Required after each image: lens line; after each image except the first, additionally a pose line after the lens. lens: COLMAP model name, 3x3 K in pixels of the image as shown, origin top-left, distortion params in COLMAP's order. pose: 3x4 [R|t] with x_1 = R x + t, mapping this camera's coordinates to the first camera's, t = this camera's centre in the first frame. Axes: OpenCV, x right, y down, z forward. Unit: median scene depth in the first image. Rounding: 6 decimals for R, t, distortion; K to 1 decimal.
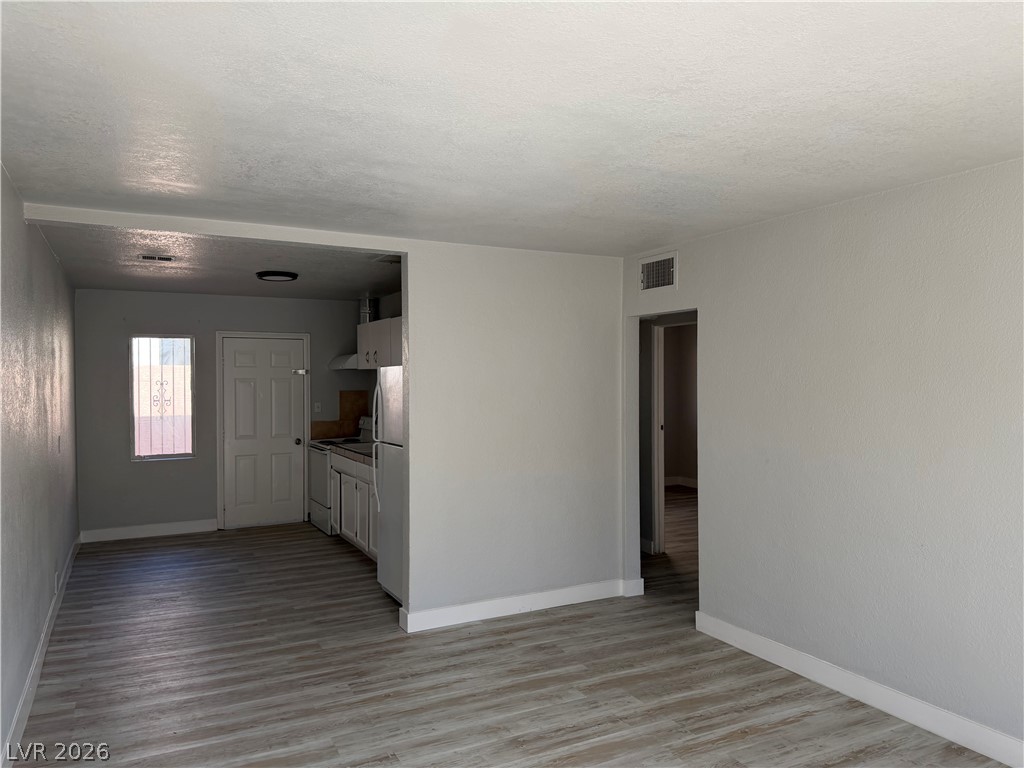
lens RADIAL K [[728.3, 0, 517.9], [0, 728.3, 388.7], [0, 0, 1]] dist [0.033533, -0.043807]
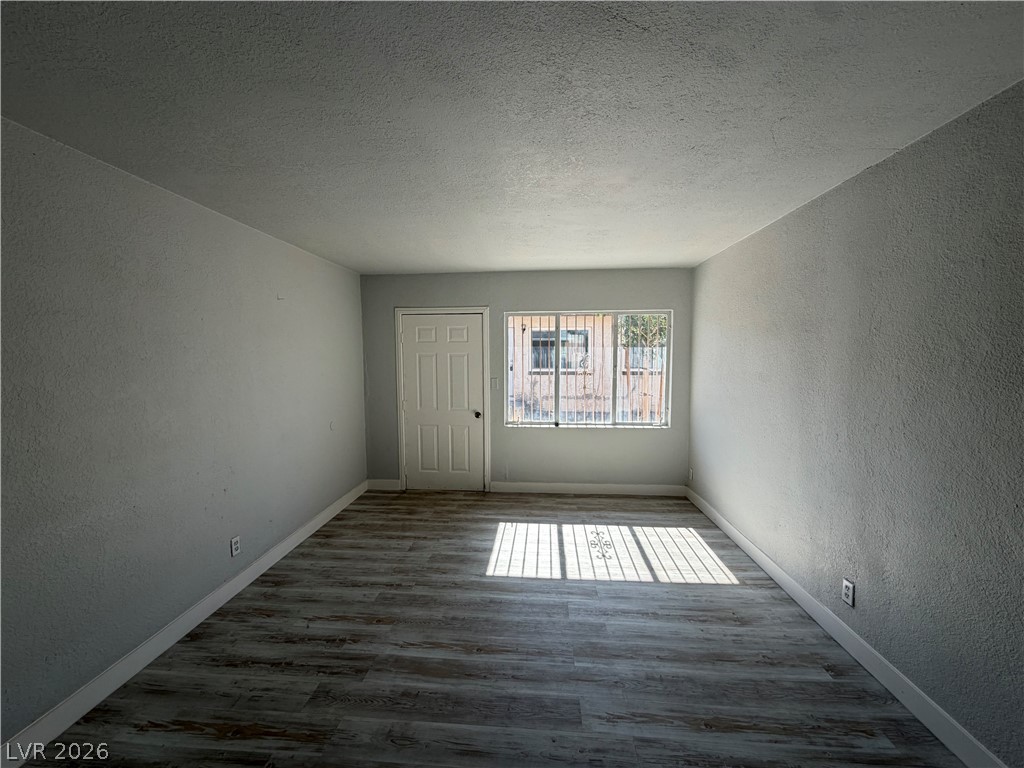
lens RADIAL K [[412.7, 0, 513.5], [0, 412.7, 391.3], [0, 0, 1]] dist [0.004008, 0.000207]
pose [[-0.850665, -0.035864, 0.524483, -0.212325], [0.016256, 0.995399, 0.094431, -0.004634], [-0.525457, 0.088855, -0.846168, 1.038267]]
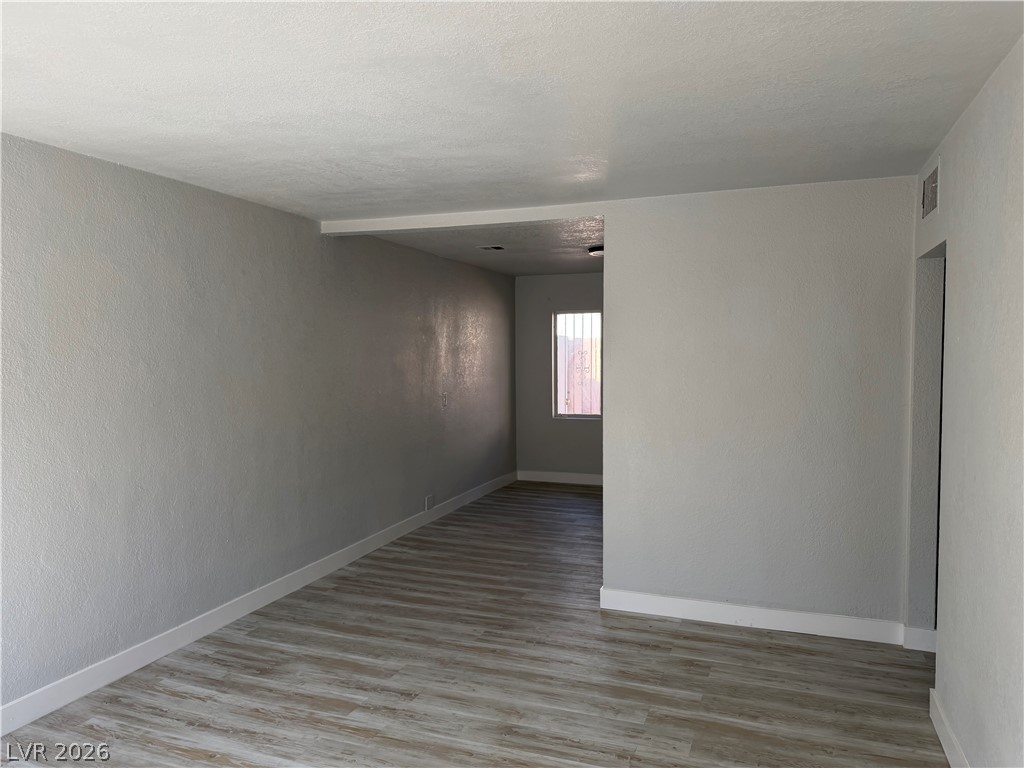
lens RADIAL K [[728.3, 0, 507.5], [0, 728.3, 384.0], [0, 0, 1]] dist [0.033533, -0.043807]
pose [[0.664139, 0.032922, -0.746884, 0.573855], [-0.006221, 0.999239, 0.038515, -0.001838], [0.747584, -0.020933, 0.663838, 0.313045]]
